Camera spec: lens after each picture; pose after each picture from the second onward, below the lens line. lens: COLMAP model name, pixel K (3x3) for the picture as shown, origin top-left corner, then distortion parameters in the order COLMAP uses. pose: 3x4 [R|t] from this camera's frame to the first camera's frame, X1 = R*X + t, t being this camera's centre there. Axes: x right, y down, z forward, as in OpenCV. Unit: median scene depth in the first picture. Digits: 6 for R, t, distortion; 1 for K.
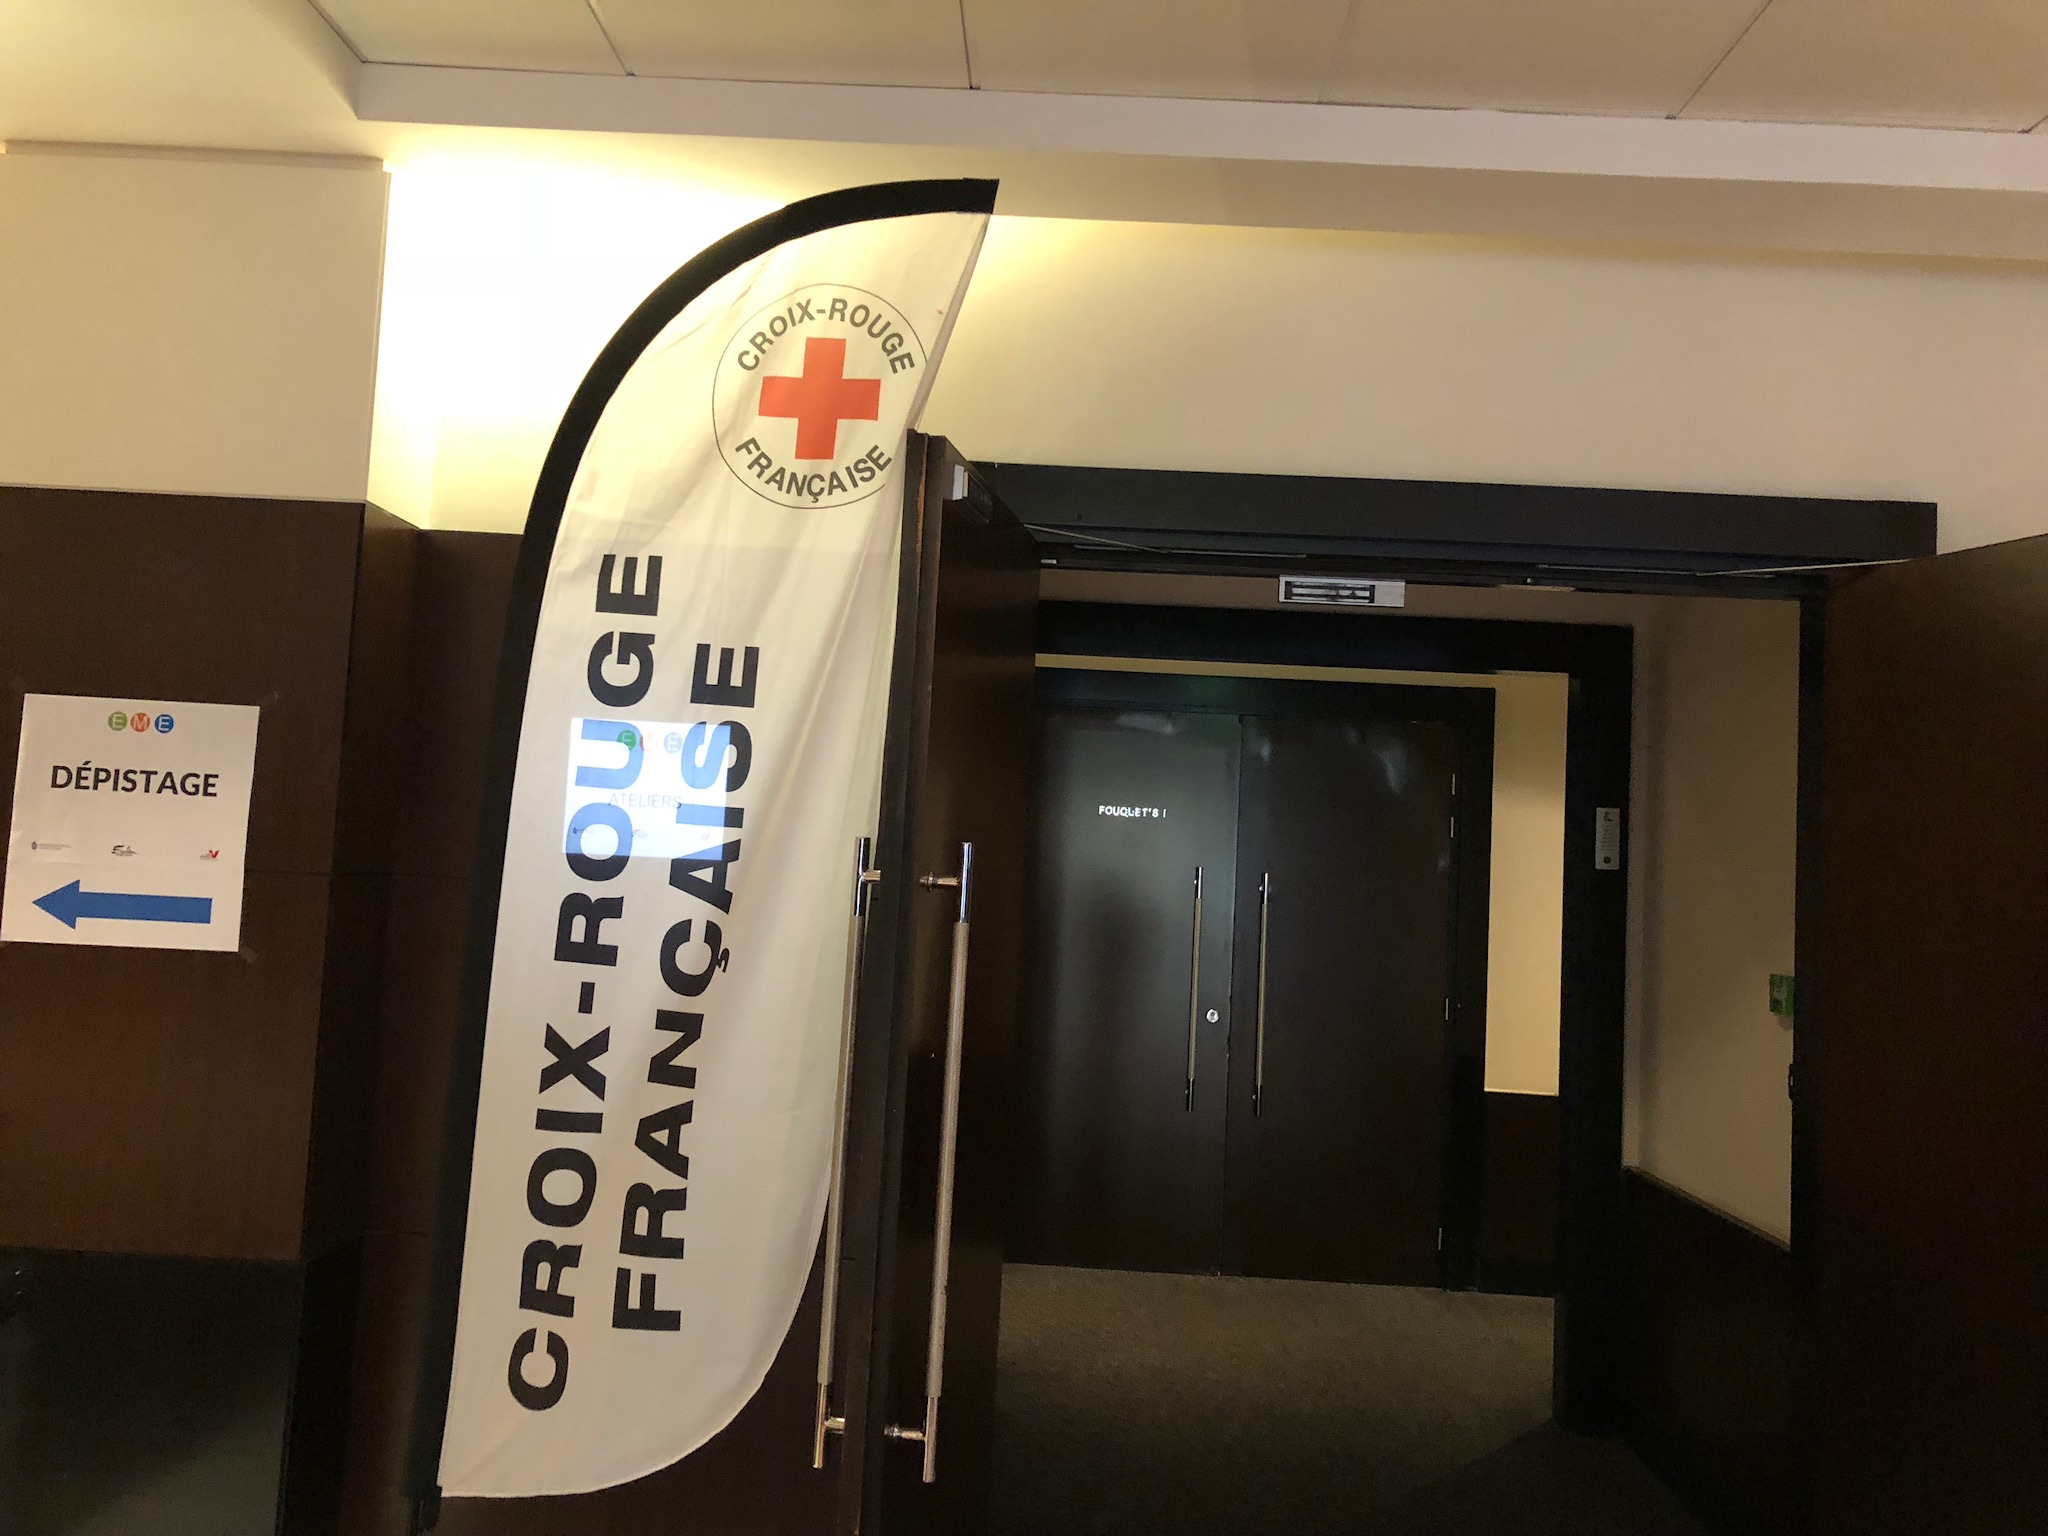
lens RADIAL K [[1687.1, 0, 1024.0], [0, 1687.1, 768.0], [0, 0, 1]] dist [0.039498, -0.004538]
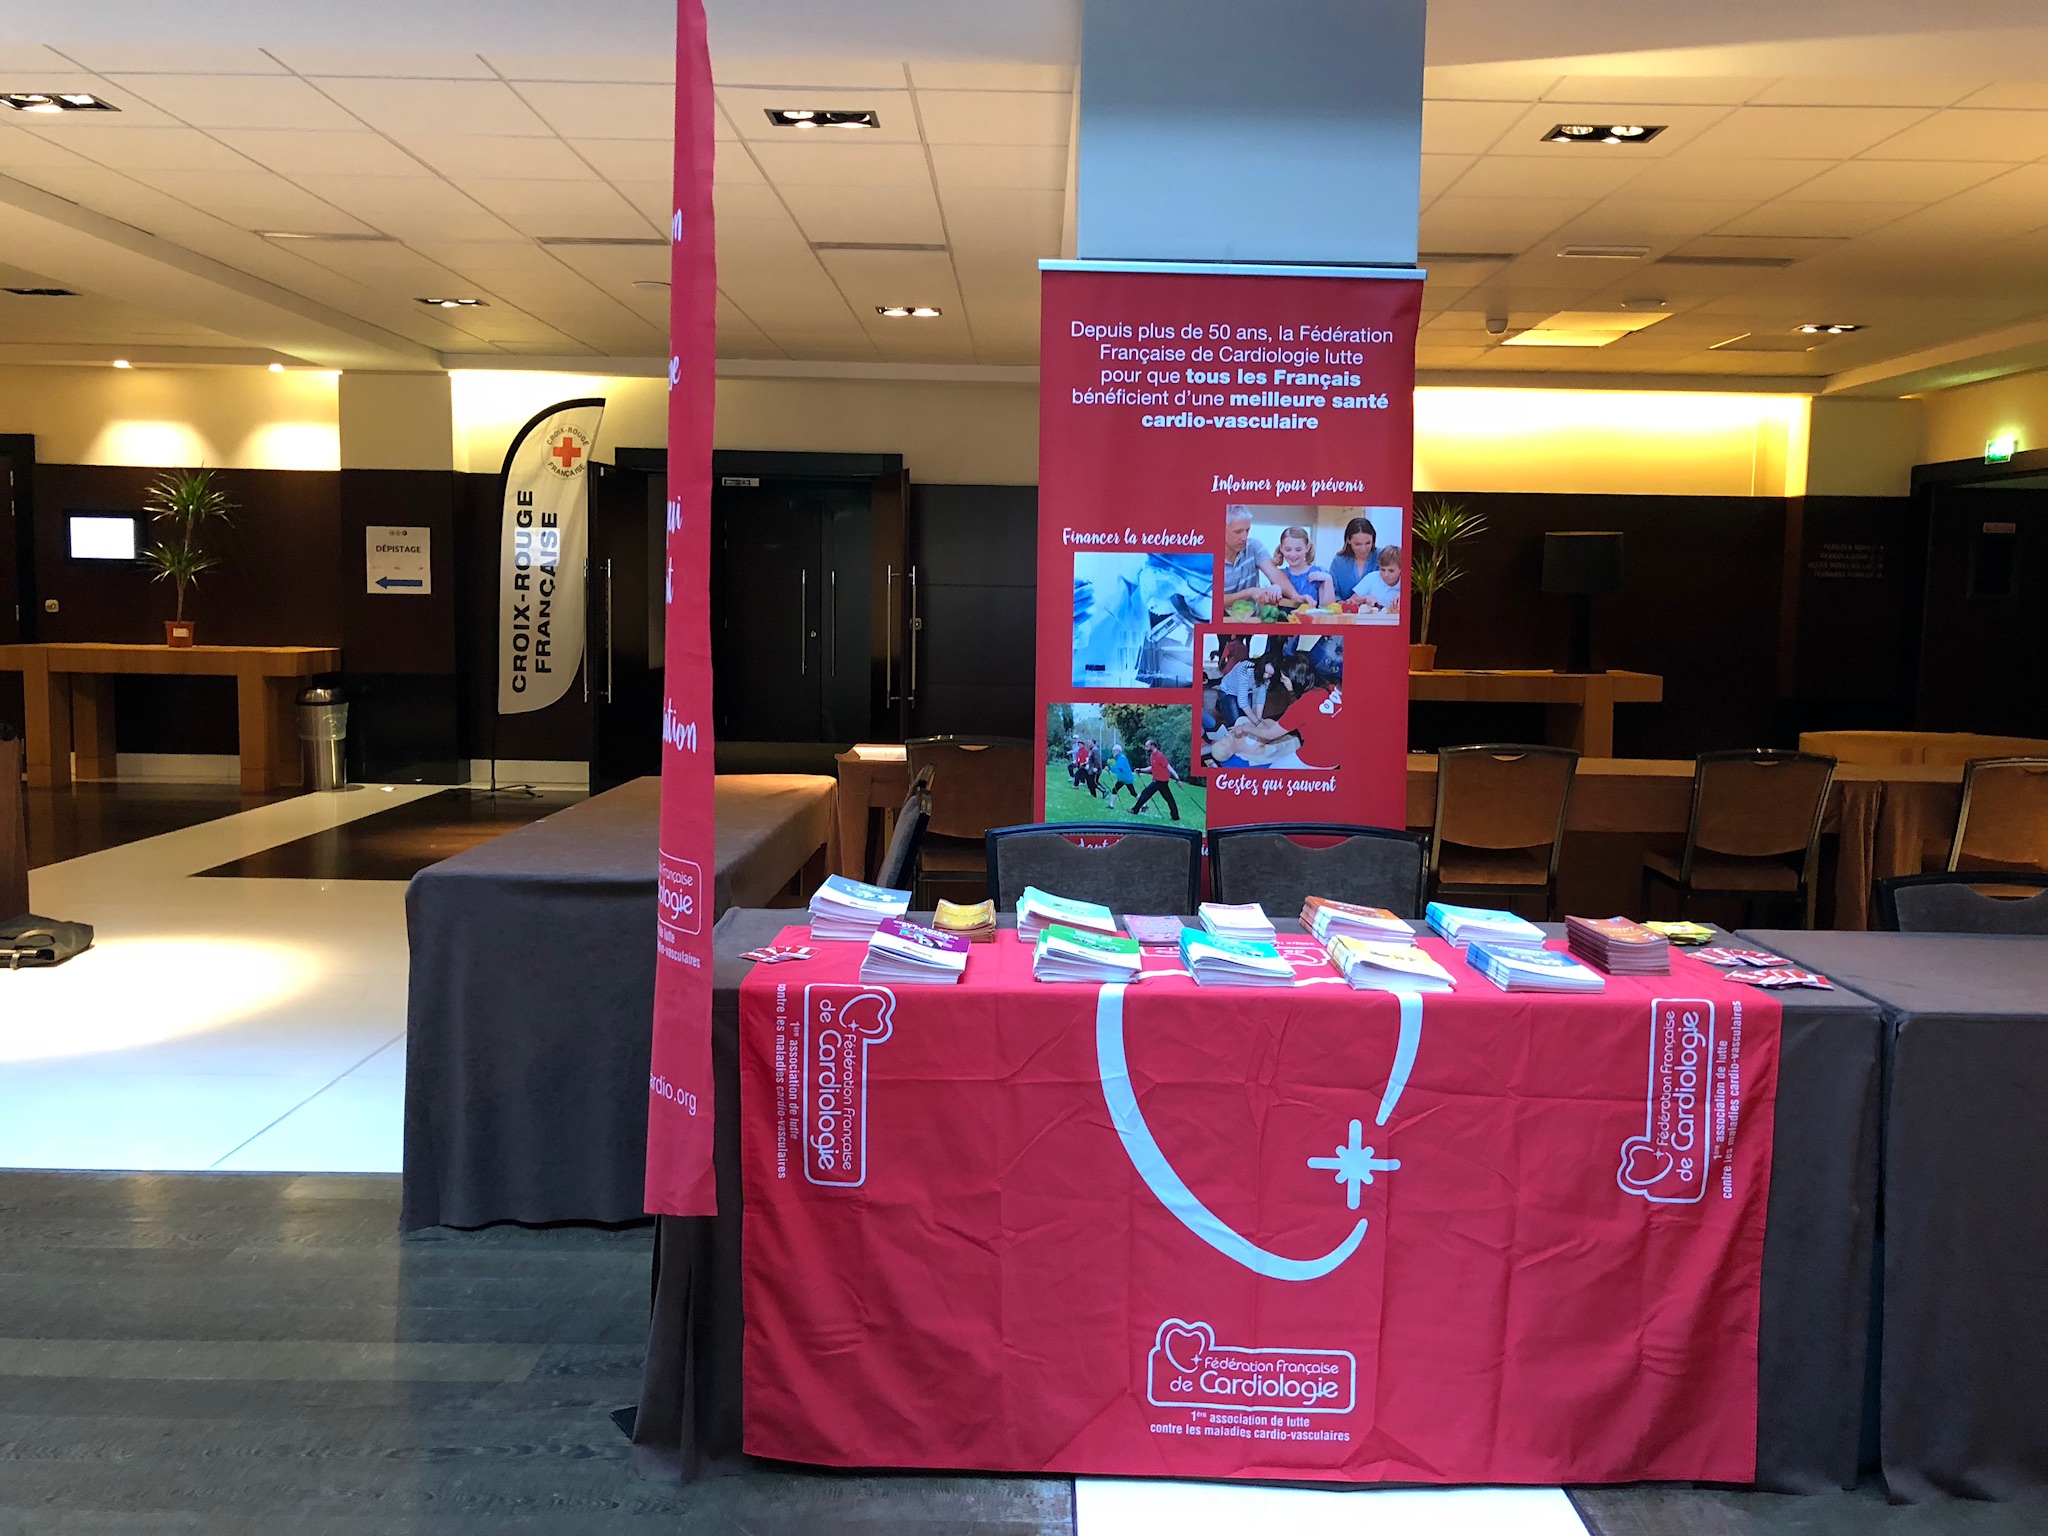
lens RADIAL K [[1687.1, 0, 1024.0], [0, 1687.1, 768.0], [0, 0, 1]] dist [0.039498, -0.004538]
pose [[0.999210, -0.036989, 0.014503, 0.917693], [0.034119, 0.985900, 0.163823, -0.096779], [-0.020358, -0.163199, 0.986383, -3.277680]]
